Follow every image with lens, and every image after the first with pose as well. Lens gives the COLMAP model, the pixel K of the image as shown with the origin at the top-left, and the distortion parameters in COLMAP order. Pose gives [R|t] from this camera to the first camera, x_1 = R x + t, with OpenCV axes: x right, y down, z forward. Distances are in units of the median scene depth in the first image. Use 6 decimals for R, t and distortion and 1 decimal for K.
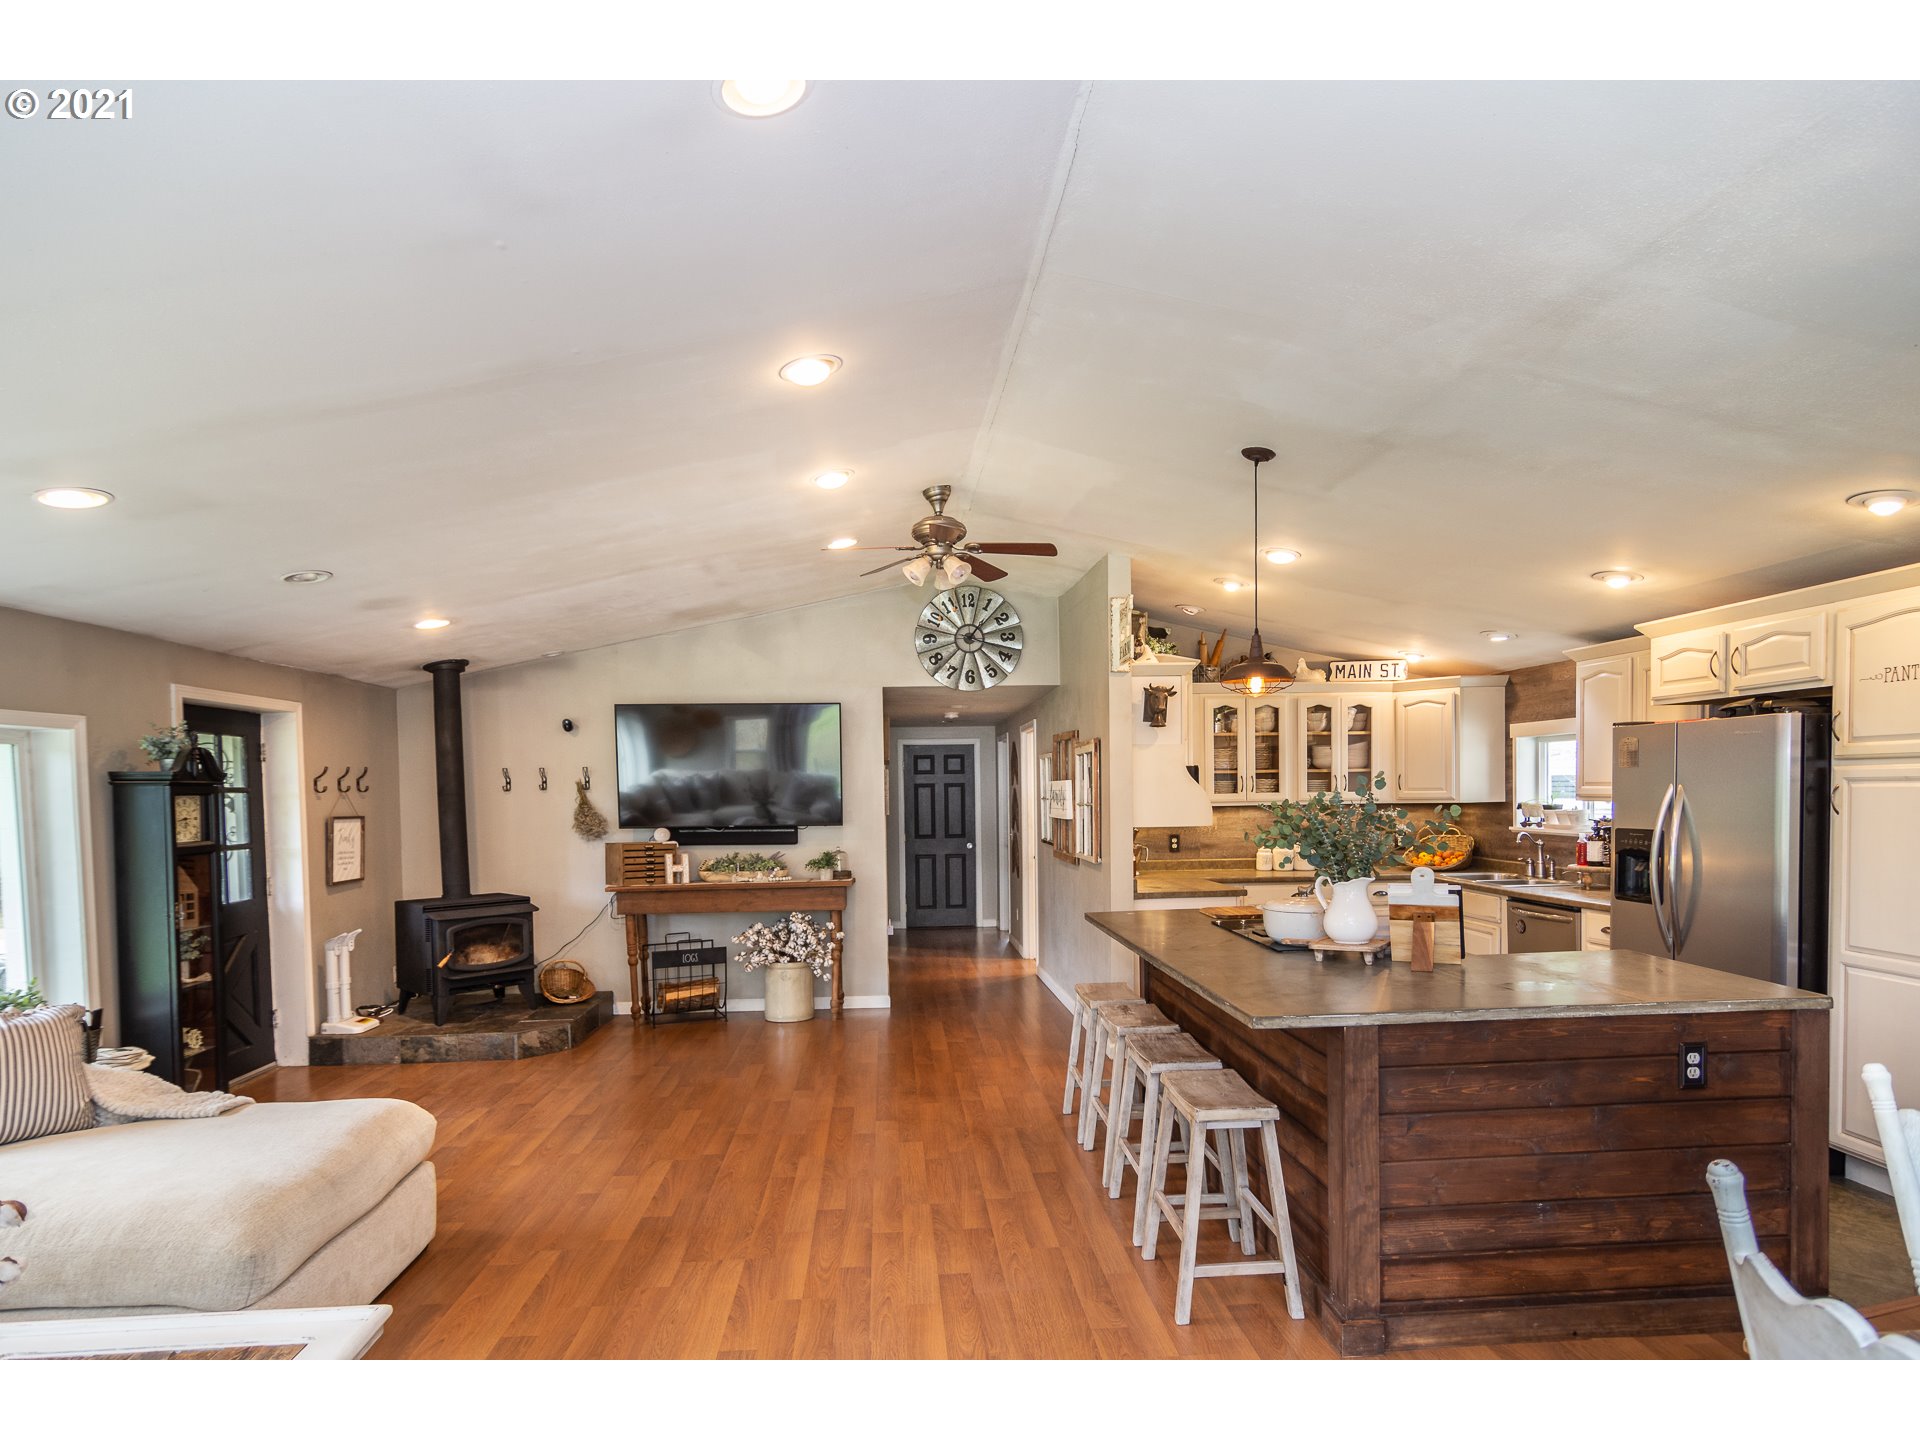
lens RADIAL K [[1076.2, 0, 932.2], [0, 1076.2, 819.9], [0, 0, 1]] dist [-0.002326, 0.001246]
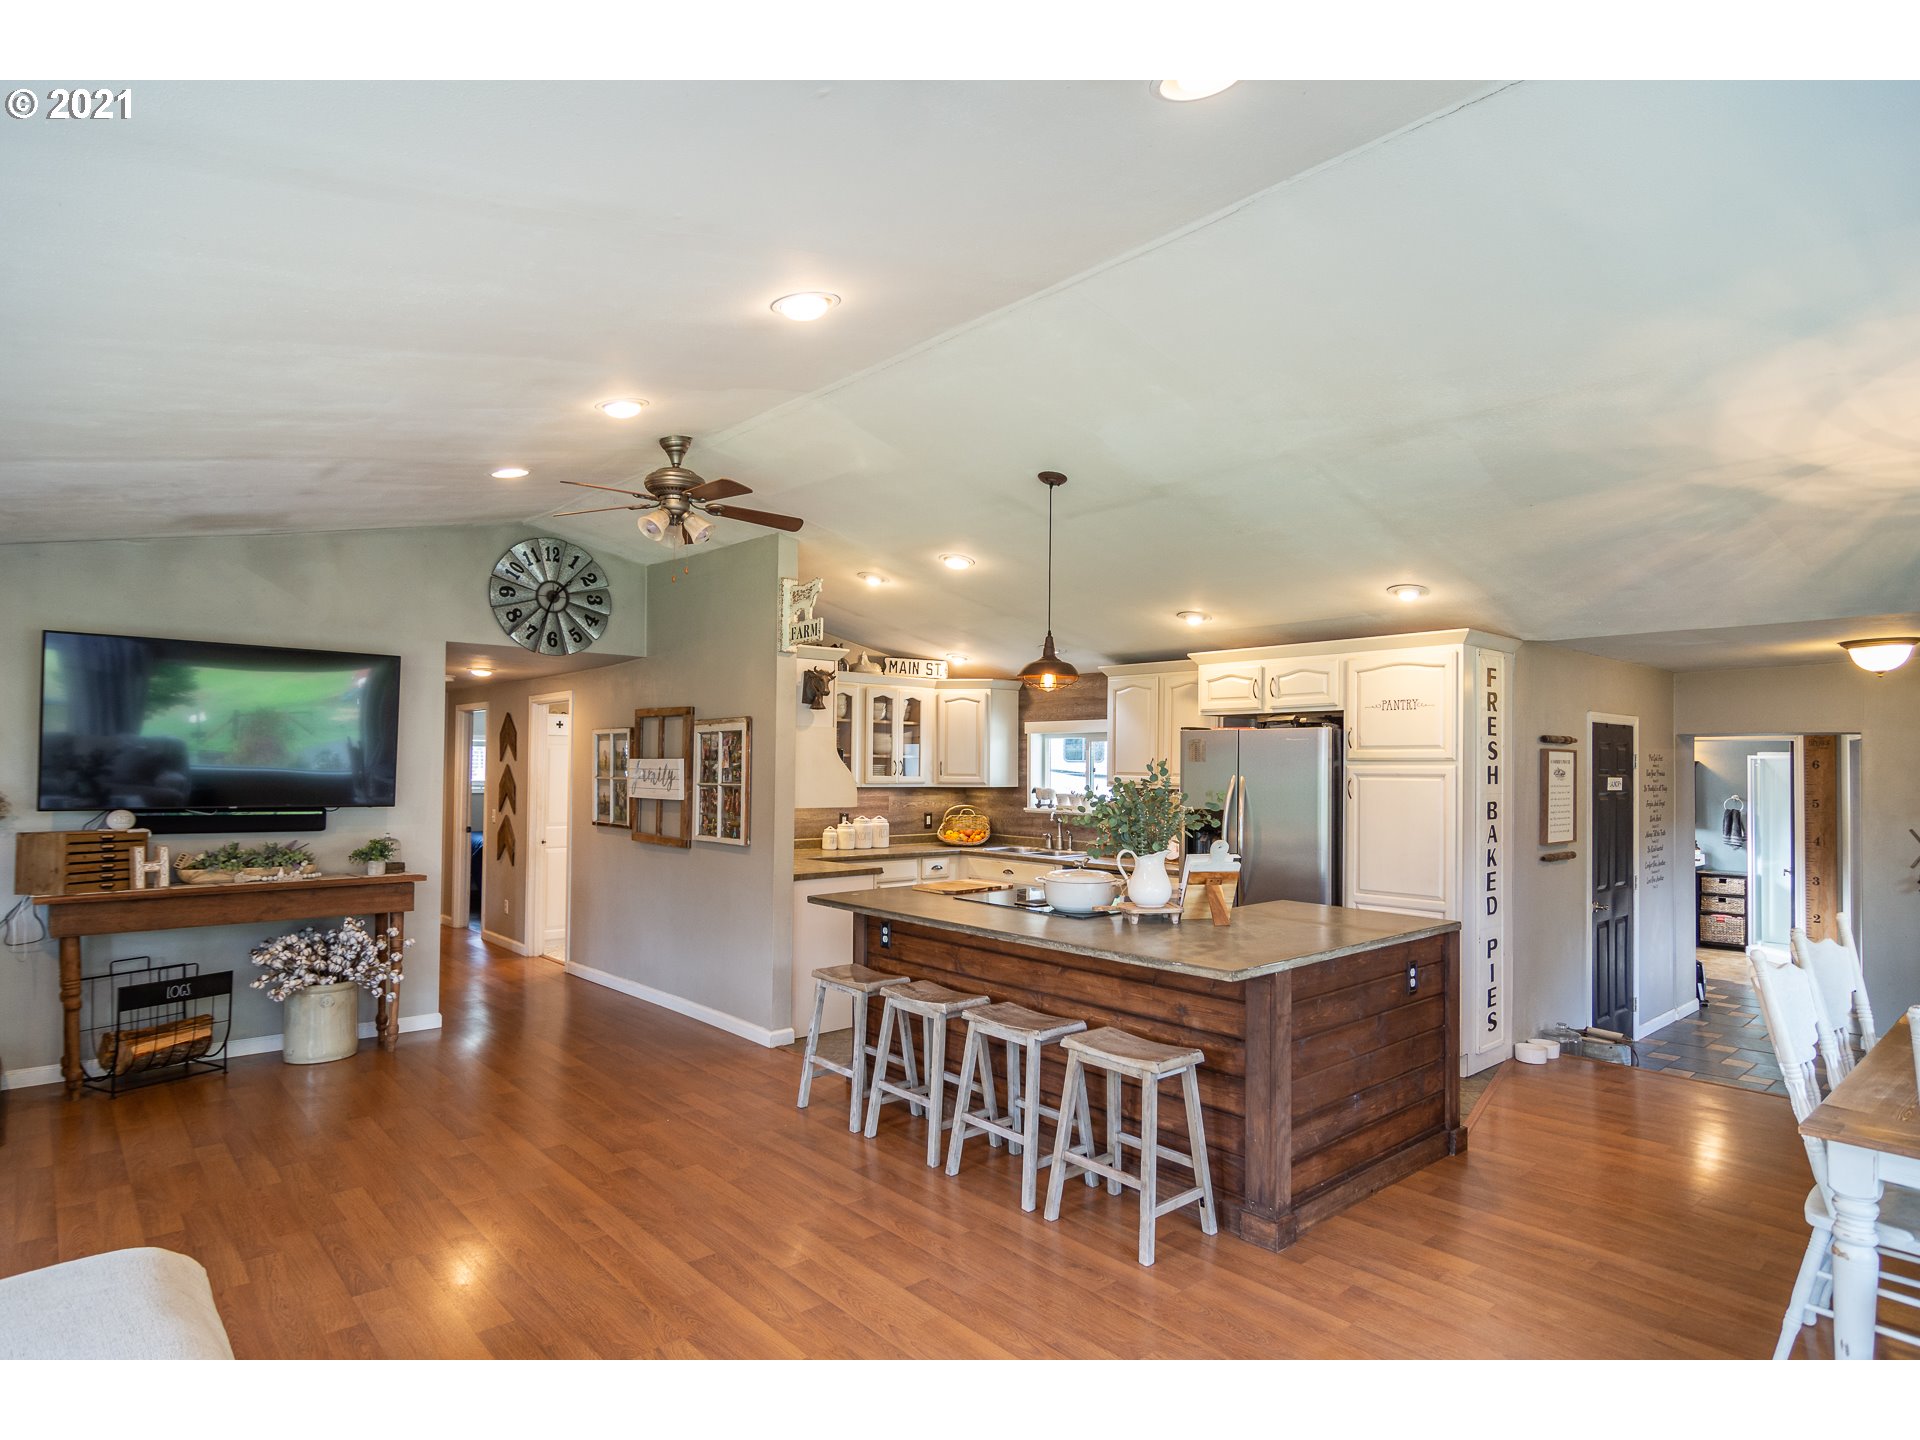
lens RADIAL K [[1076.2, 0, 951.1], [0, 1076.2, 738.0], [0, 0, 1]] dist [-0.002326, 0.001246]
pose [[0.785441, 0.039302, 0.617688, -0.269071], [-0.002920, 0.998206, -0.059801, 0.000877], [-0.618930, 0.045166, 0.784147, 0.107341]]
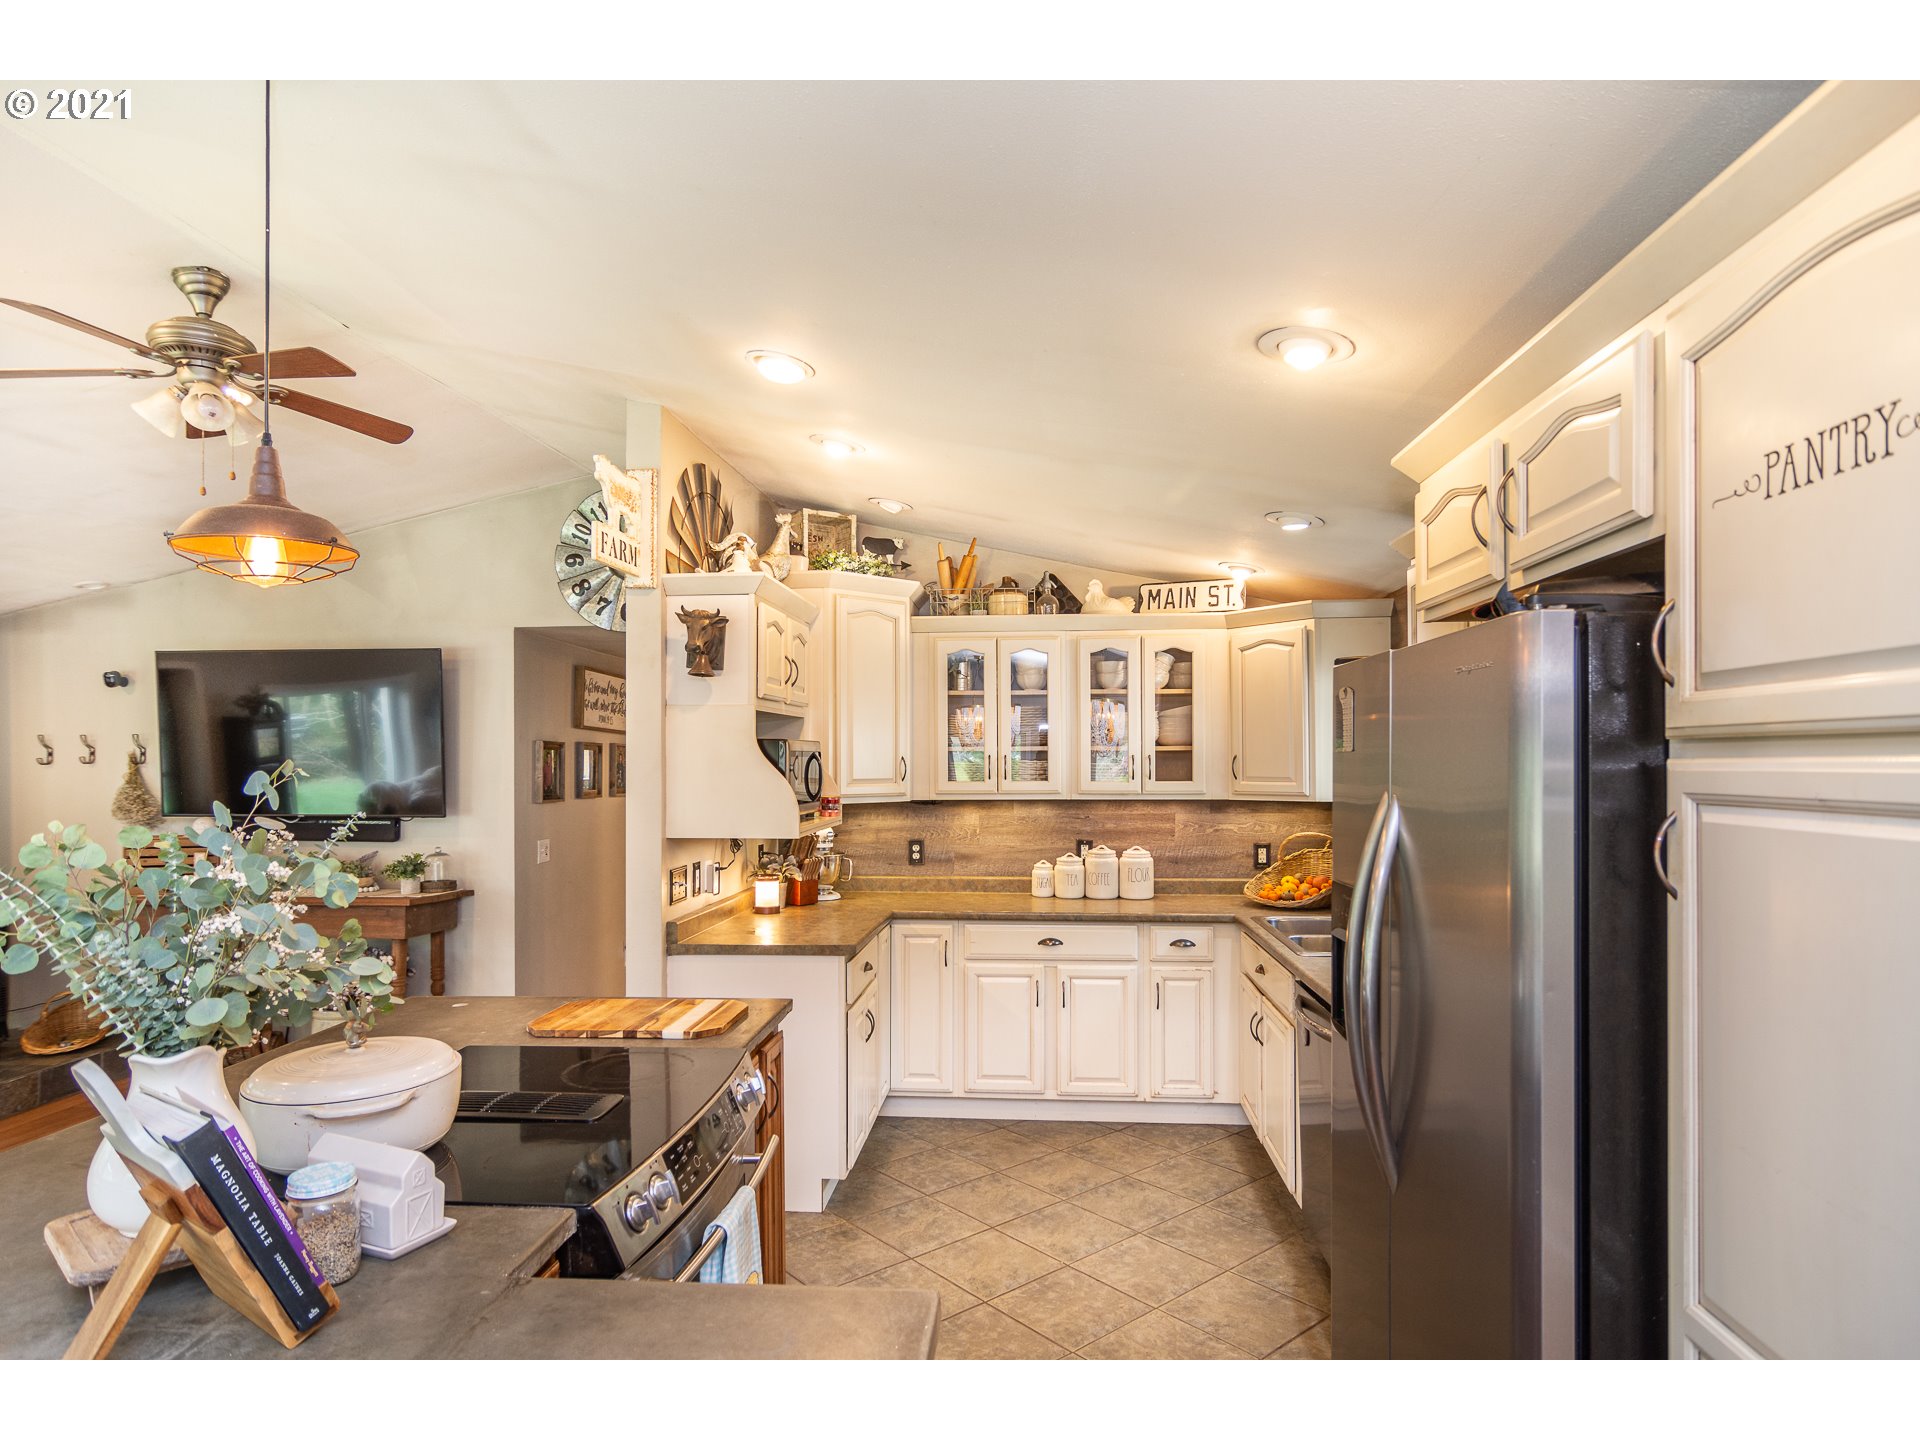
lens RADIAL K [[1076.2, 0, 936.9], [0, 1076.2, 747.6], [0, 0, 1]] dist [-0.002326, 0.001246]
pose [[0.988651, 0.009531, -0.149926, 0.369020], [-0.015220, 0.999205, -0.036845, -0.021286], [0.149456, 0.038709, 0.988010, 0.348456]]
